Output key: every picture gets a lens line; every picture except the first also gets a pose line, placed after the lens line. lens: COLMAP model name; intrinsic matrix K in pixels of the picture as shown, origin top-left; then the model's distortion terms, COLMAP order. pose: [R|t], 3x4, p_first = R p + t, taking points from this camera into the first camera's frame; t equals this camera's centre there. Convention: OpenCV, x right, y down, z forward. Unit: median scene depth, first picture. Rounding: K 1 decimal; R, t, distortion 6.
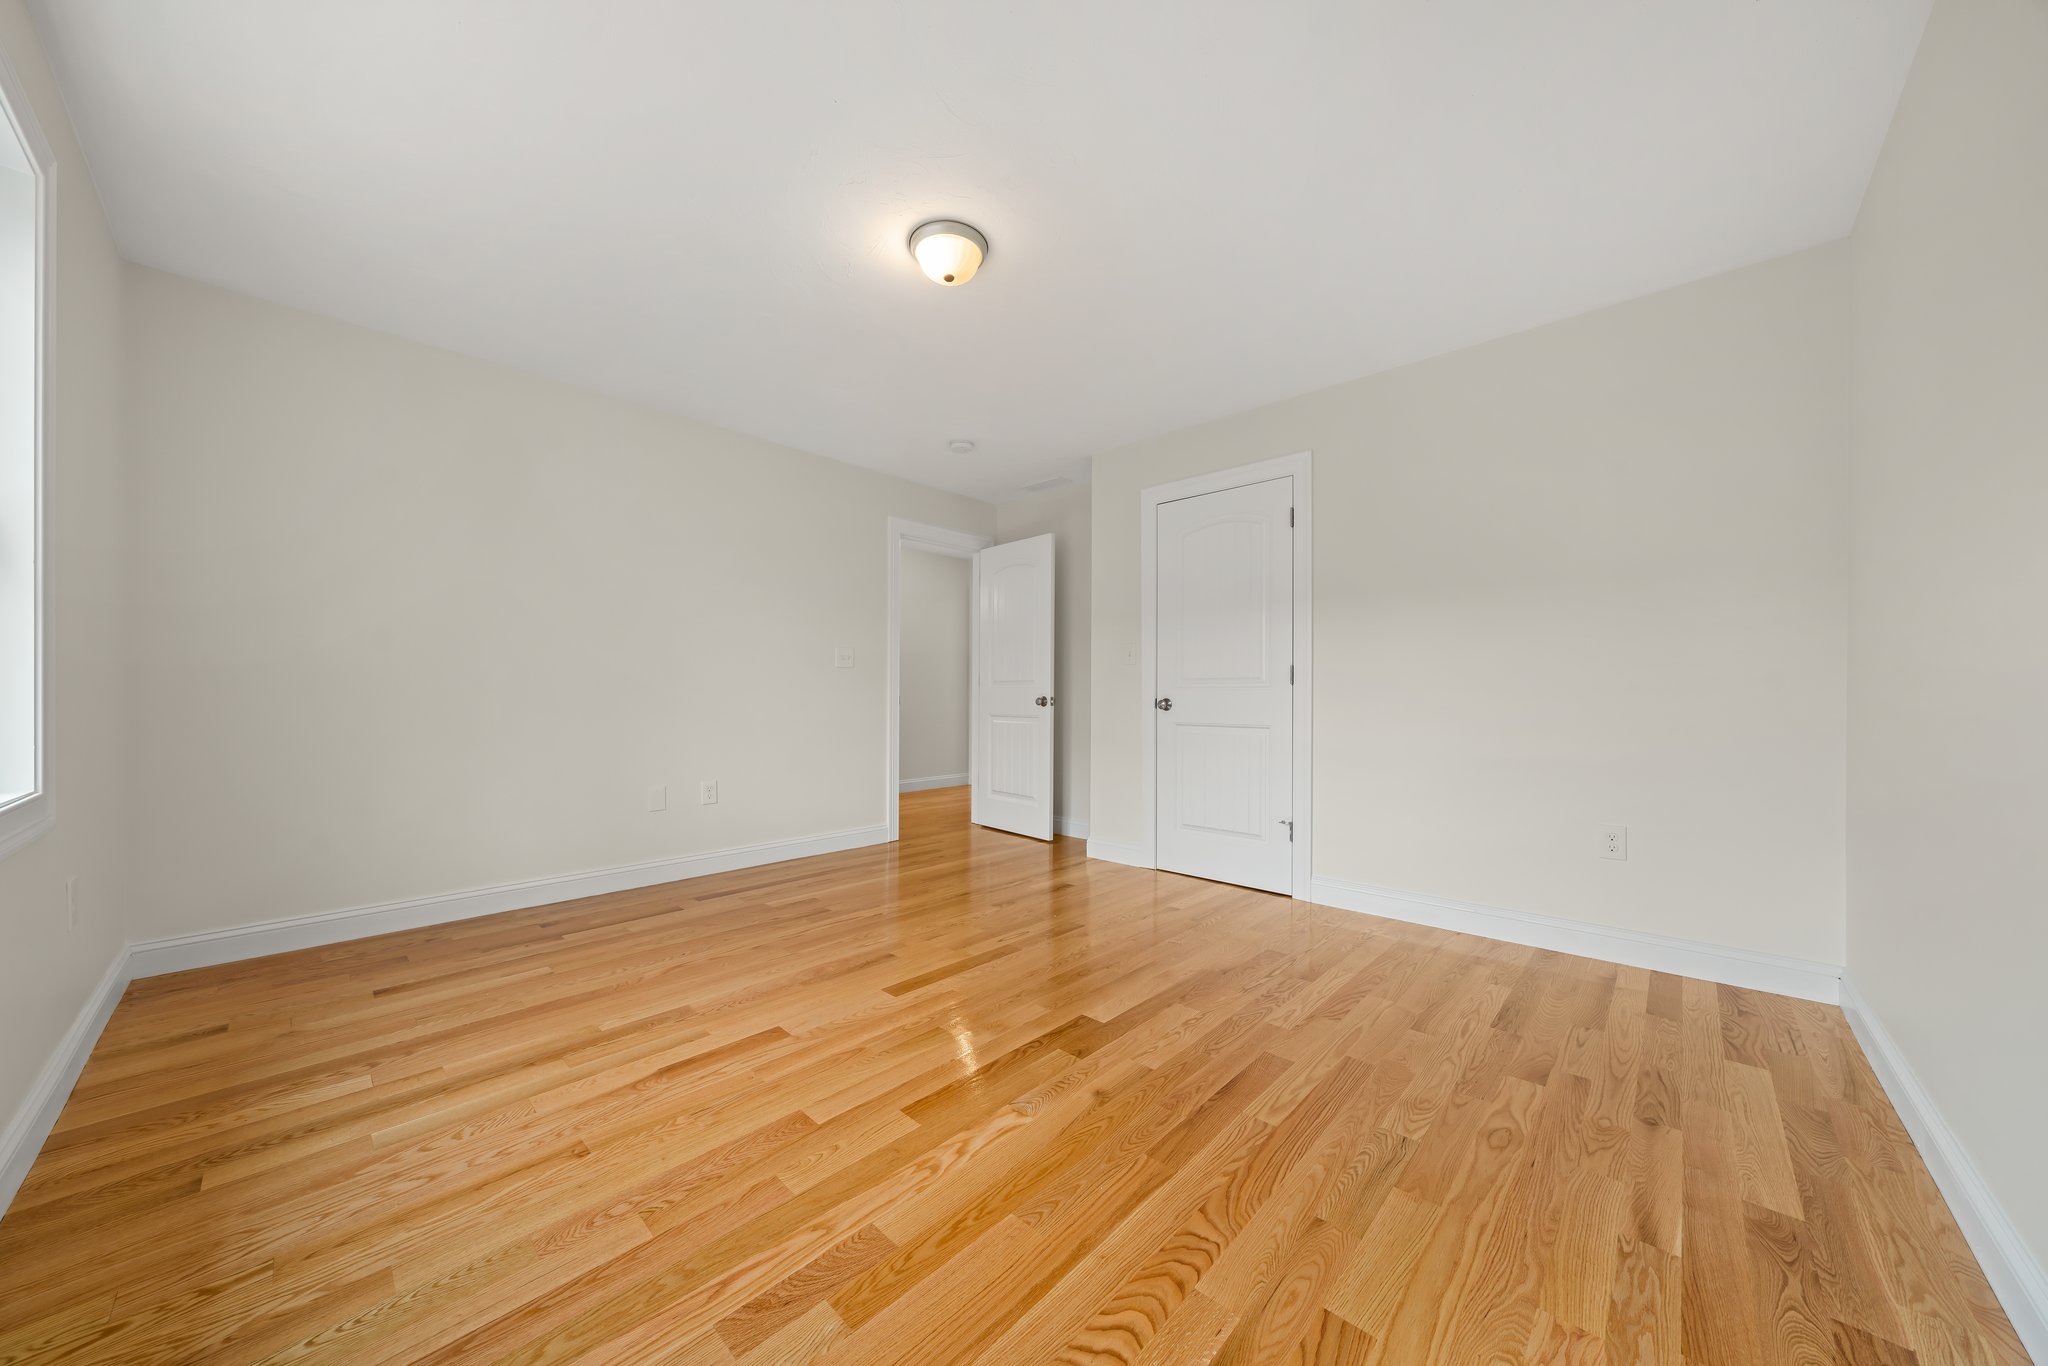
lens RADIAL K [[702.5, 0, 1024.0], [0, 702.5, 683.0], [0, 0, 1]] dist [0.000263, 0.000025]
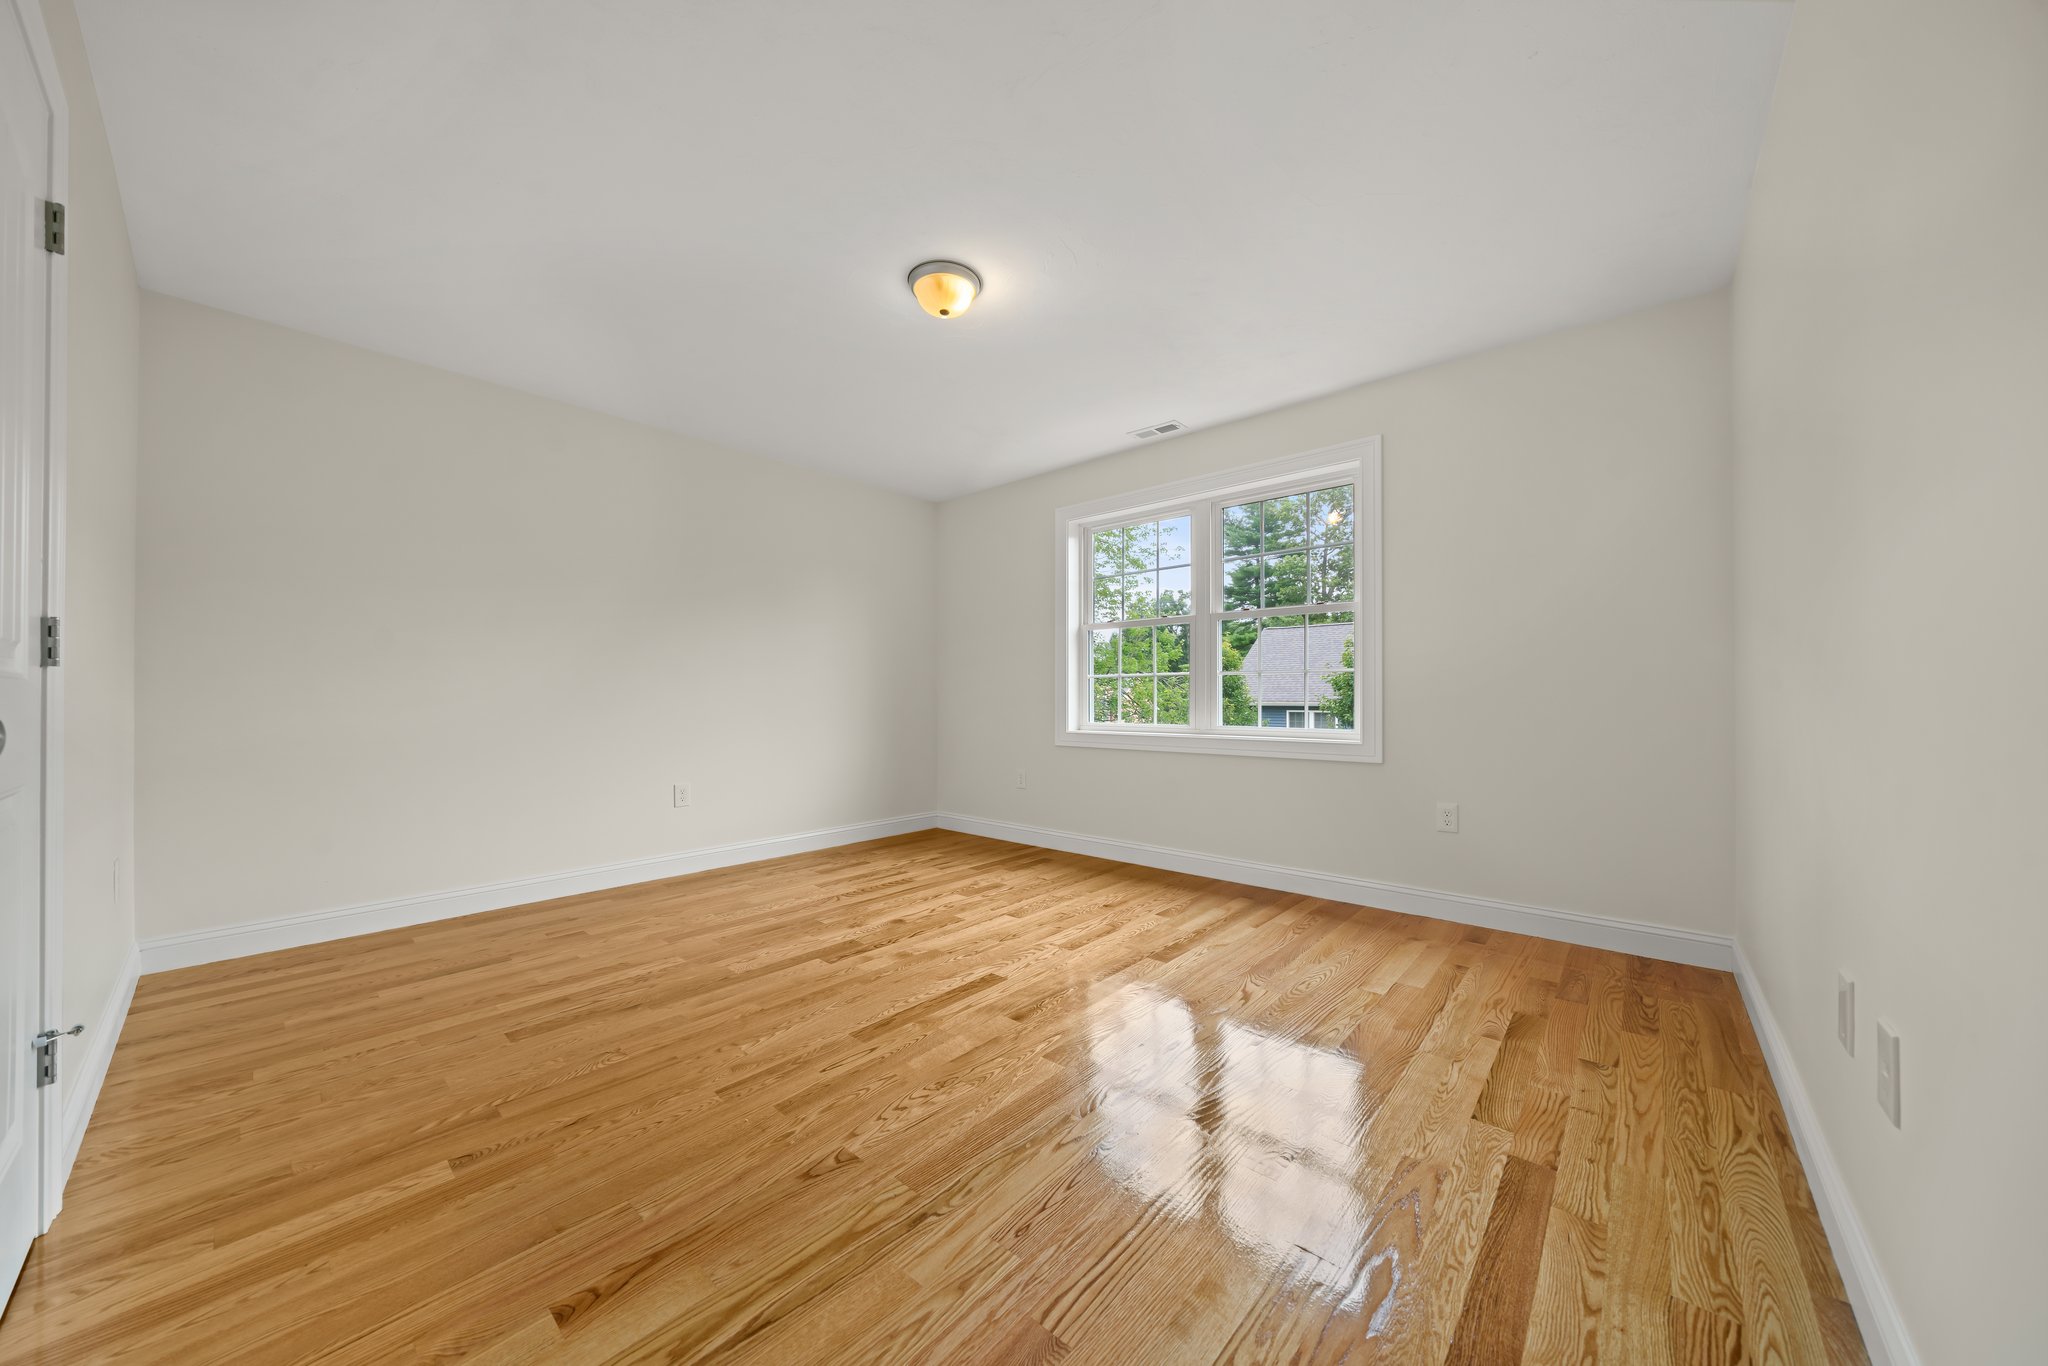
lens RADIAL K [[702.5, 0, 1024.0], [0, 702.5, 683.0], [0, 0, 1]] dist [0.000263, 0.000025]
pose [[-0.999601, -0.000144, -0.028251, -0.225512], [0.001039, 0.999123, -0.041858, 0.047261], [0.028232, -0.041871, -0.998724, 2.354094]]
